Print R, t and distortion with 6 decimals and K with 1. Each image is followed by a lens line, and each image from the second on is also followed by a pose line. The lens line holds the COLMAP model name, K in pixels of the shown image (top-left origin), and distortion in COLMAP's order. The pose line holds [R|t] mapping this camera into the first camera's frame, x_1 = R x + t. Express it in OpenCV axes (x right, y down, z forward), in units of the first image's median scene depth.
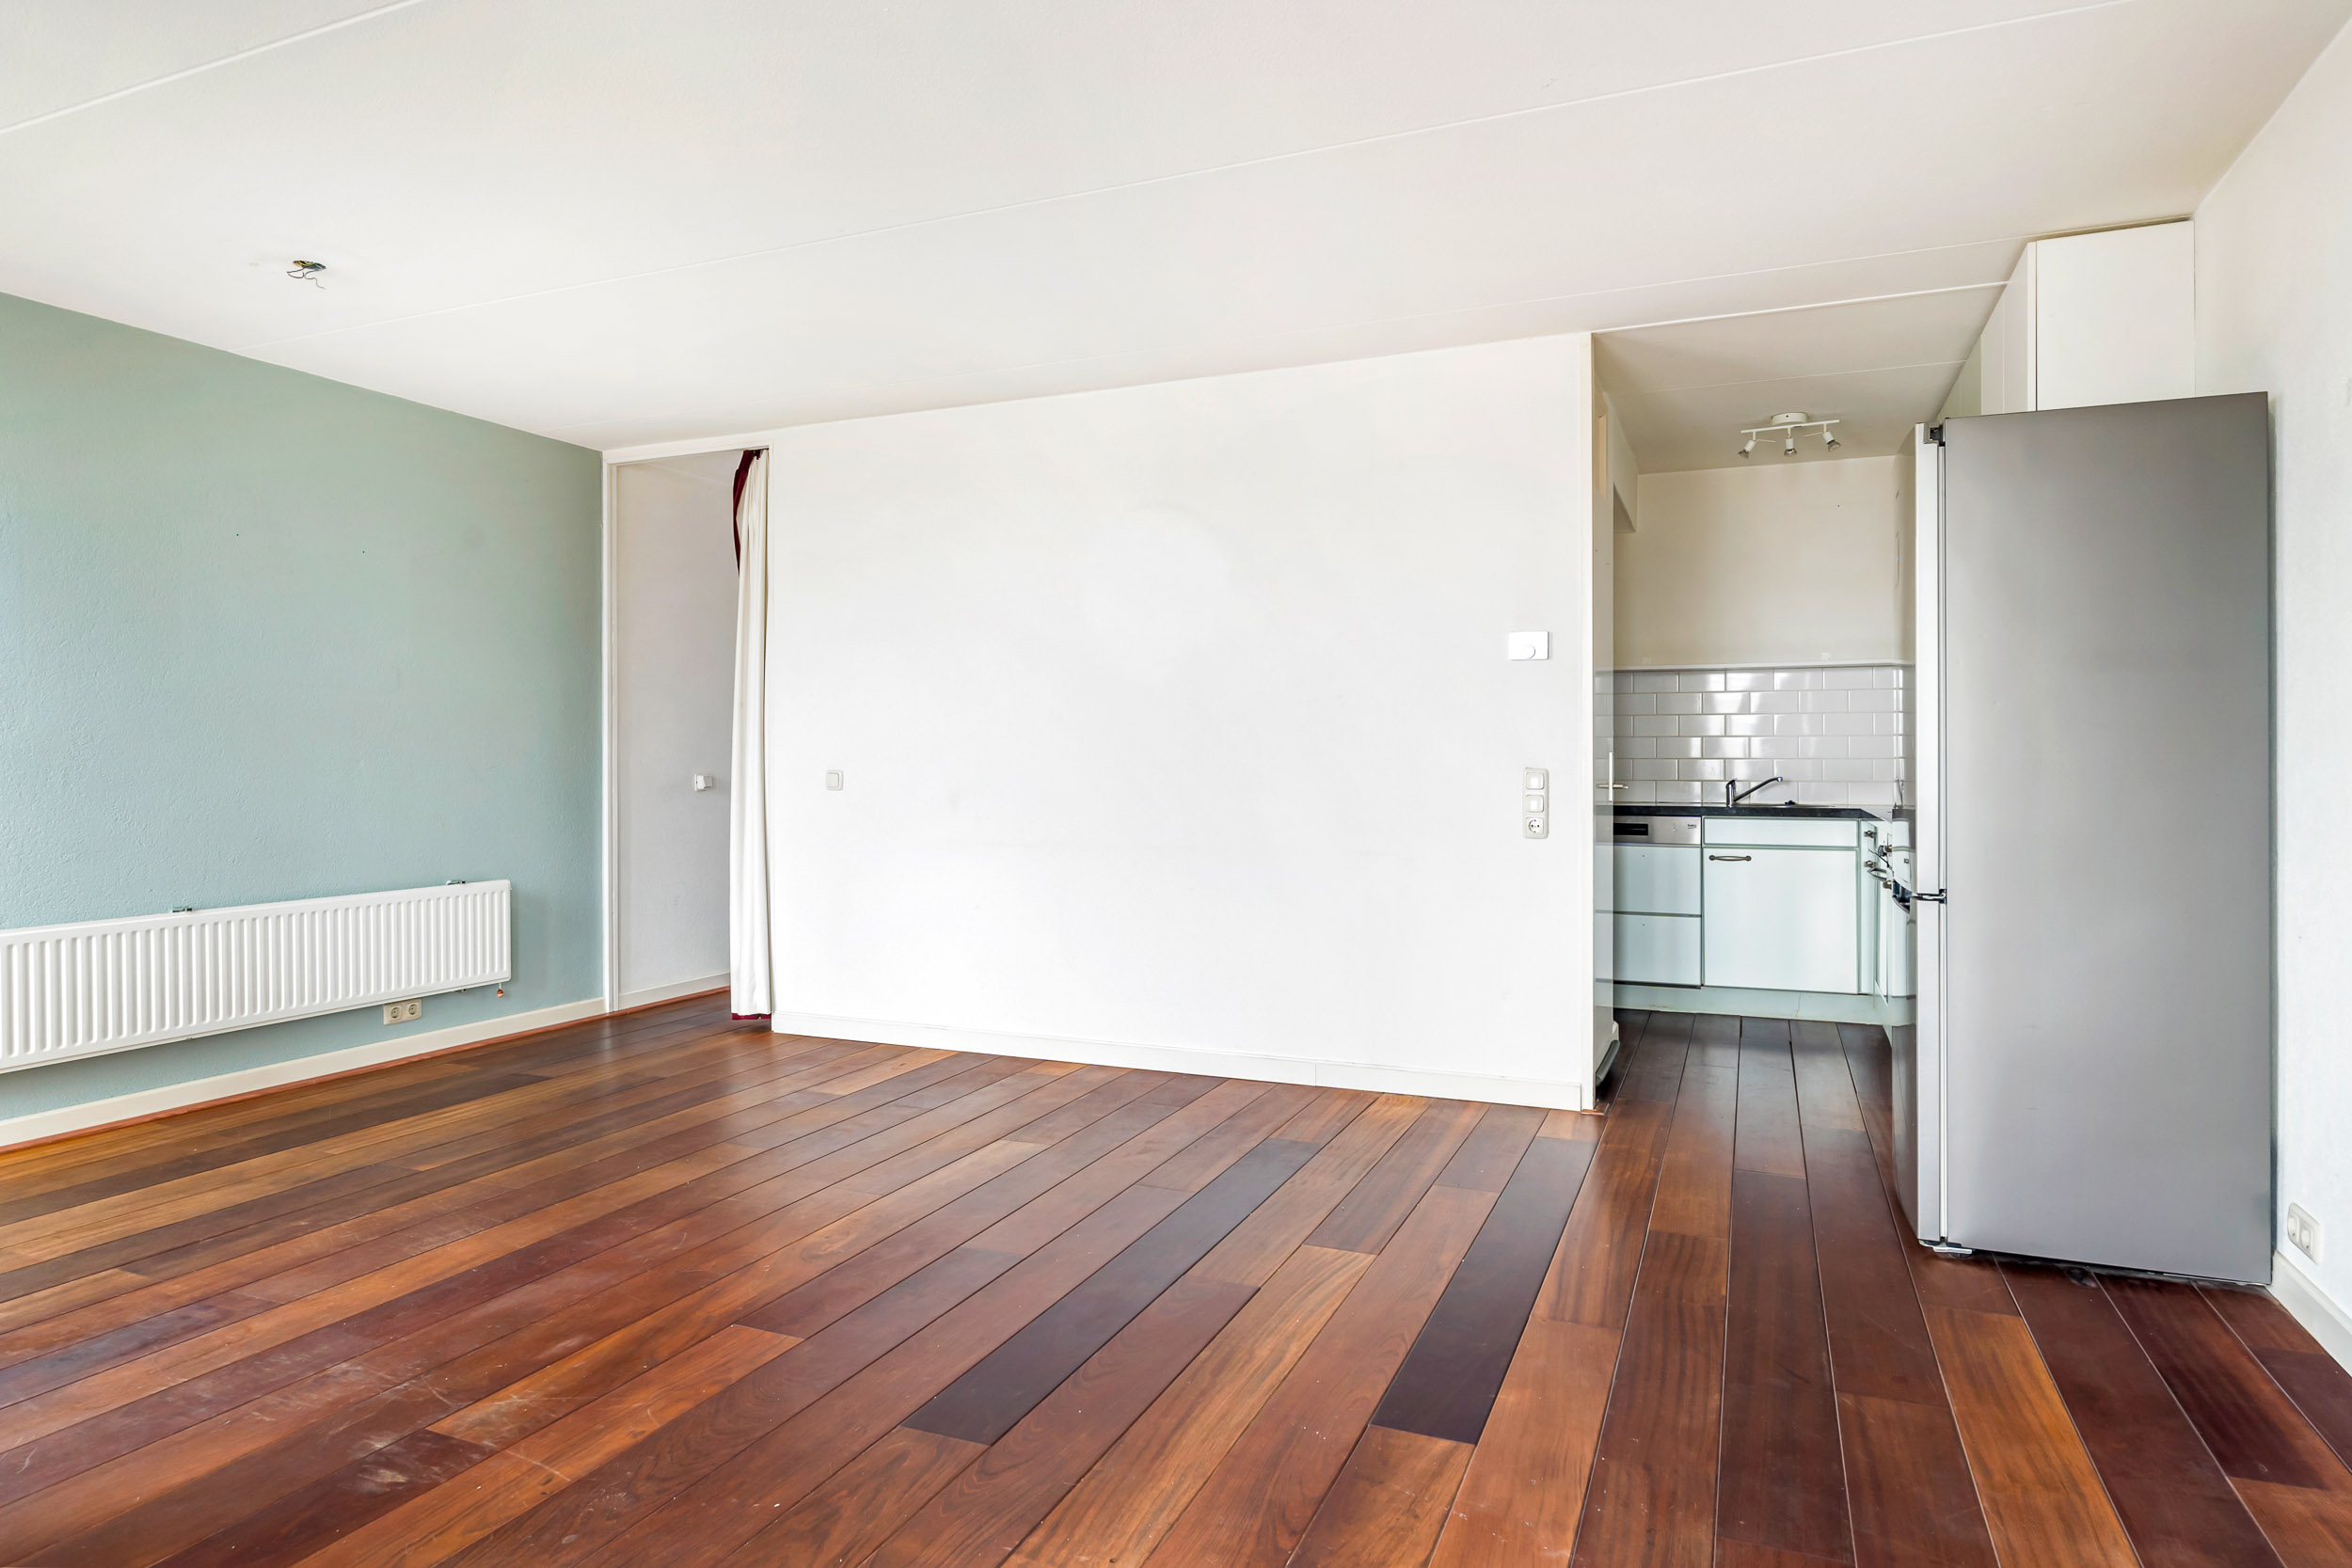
lens RADIAL K [[1360.7, 0, 1176.7], [0, 1360.7, 775.7], [0, 0, 1]] dist [0.002165, 0.000135]
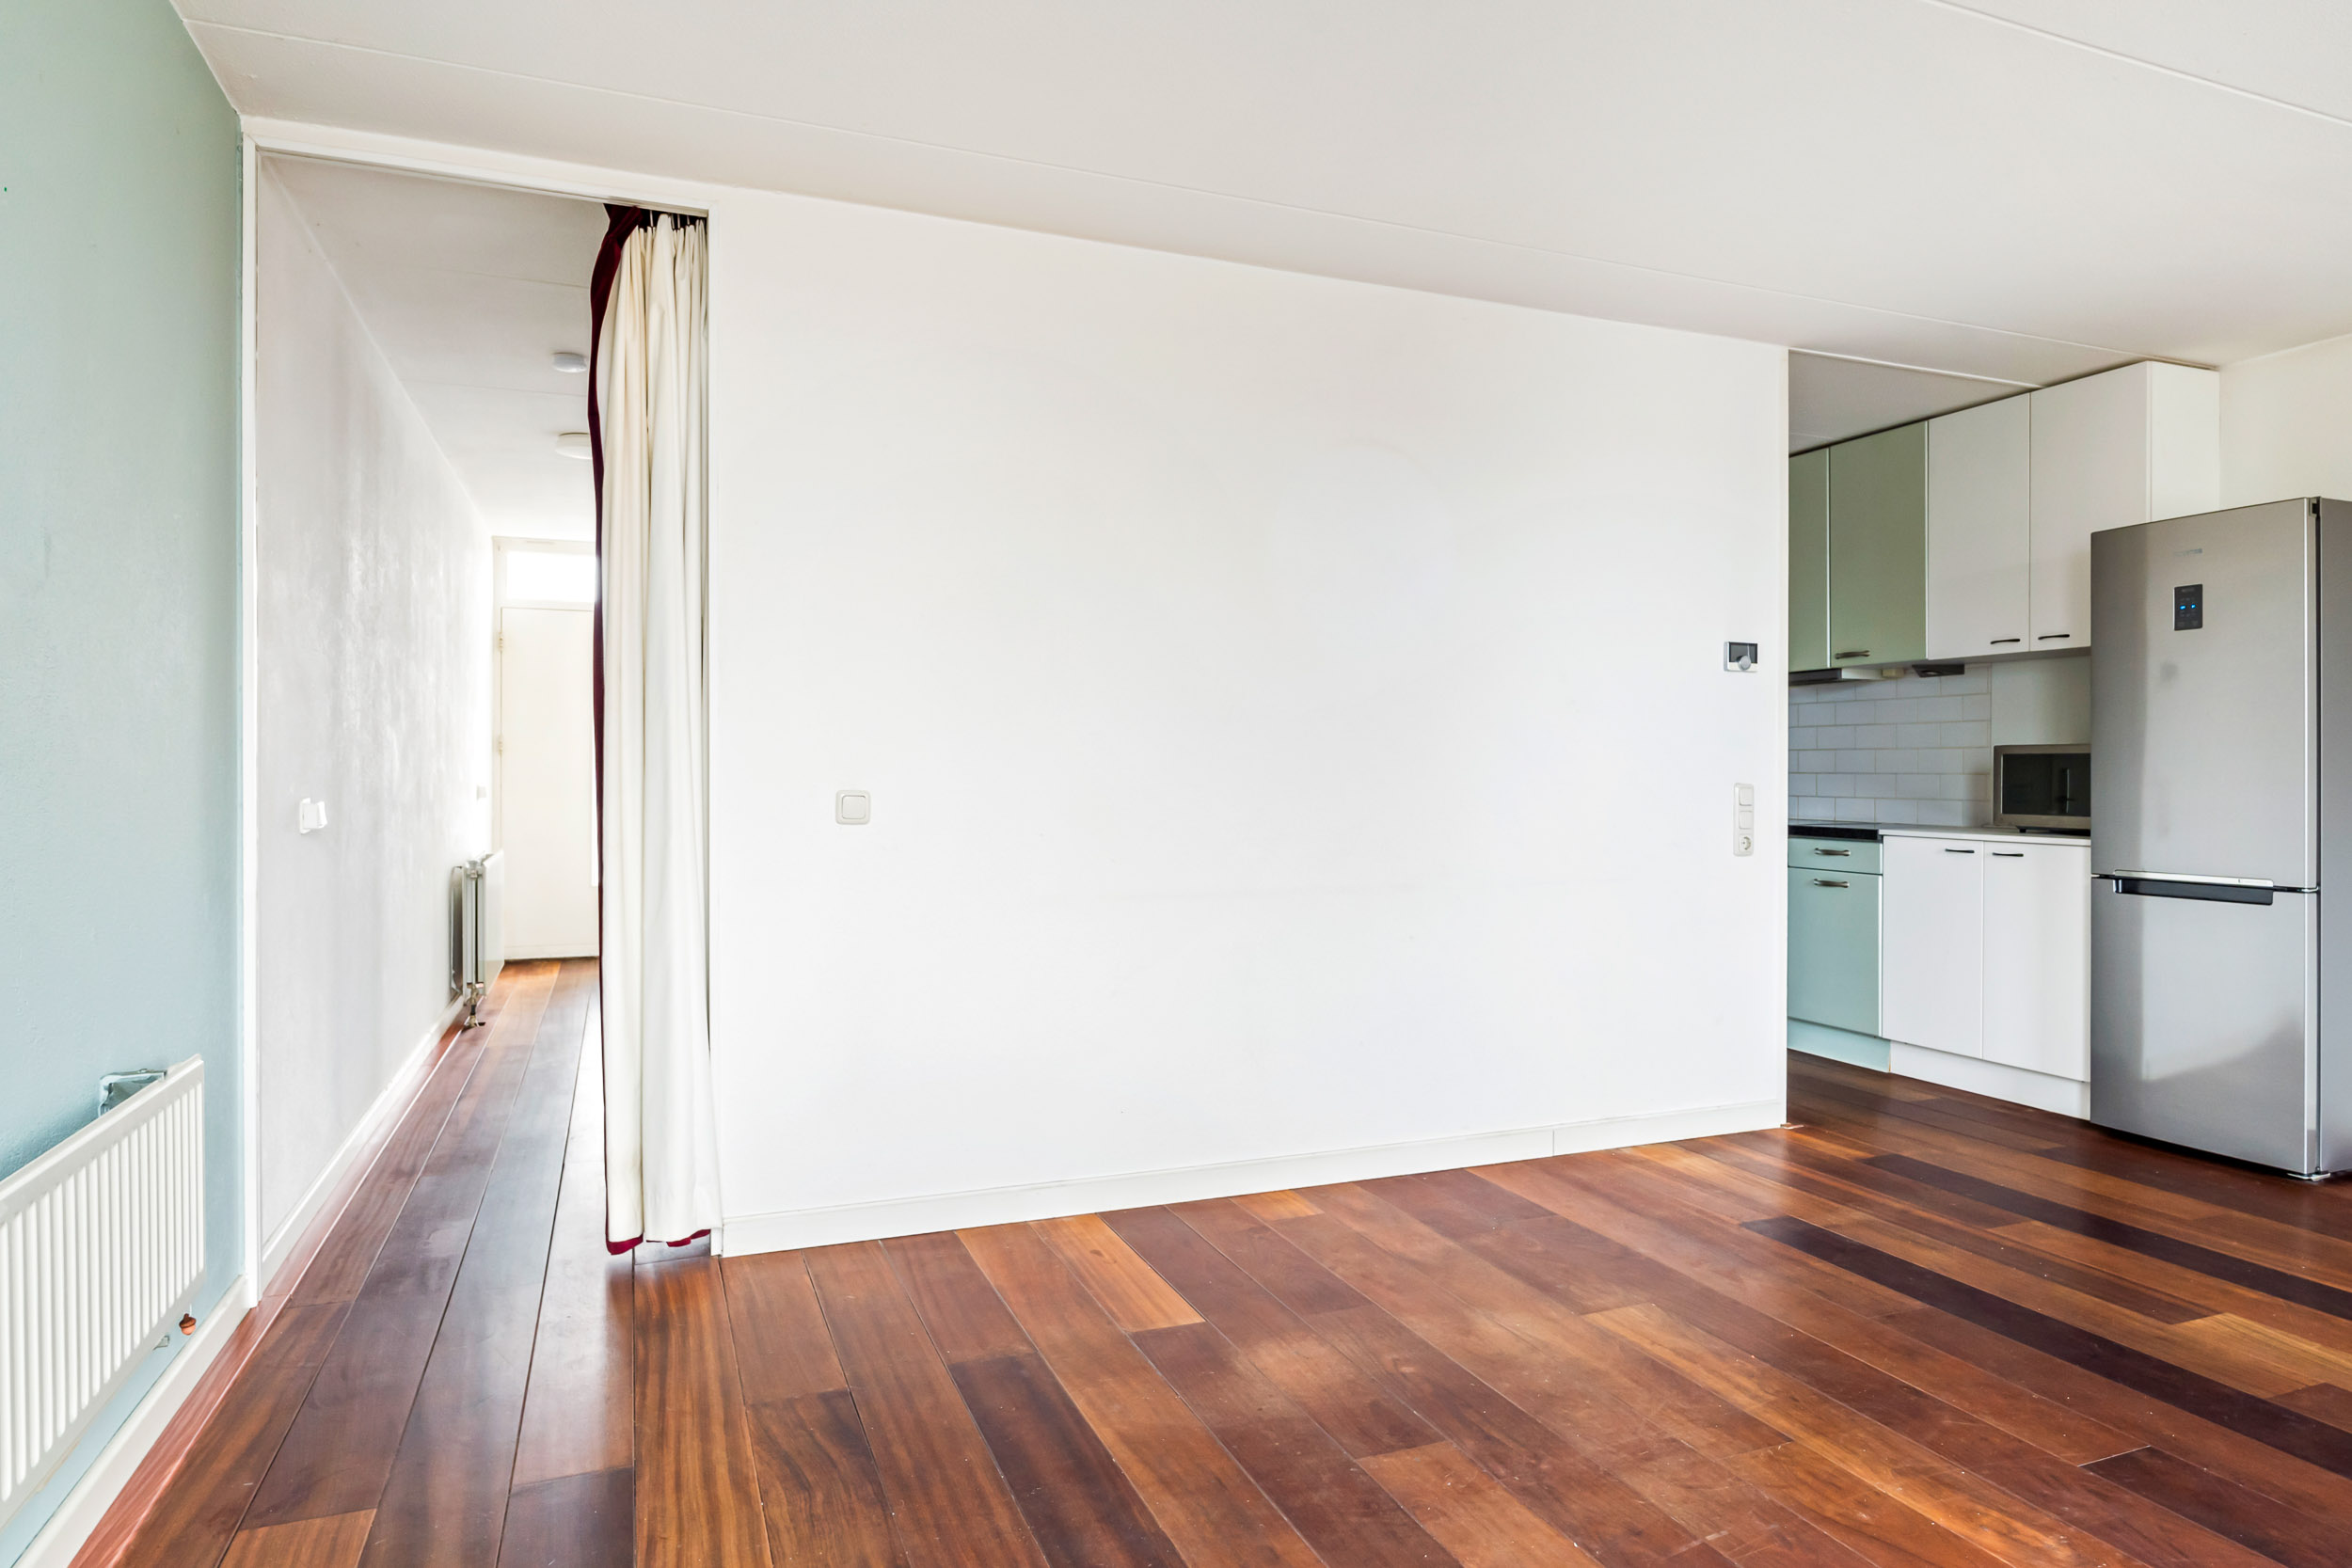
lens RADIAL K [[1360.7, 0, 1176.0], [0, 1360.7, 781.5], [0, 0, 1]] dist [0.002165, 0.000135]
pose [[0.710341, -0.003353, 0.703850, -0.568869], [0.007849, 0.999964, -0.003159, -0.005508], [-0.703814, 0.007768, 0.710342, 0.476864]]
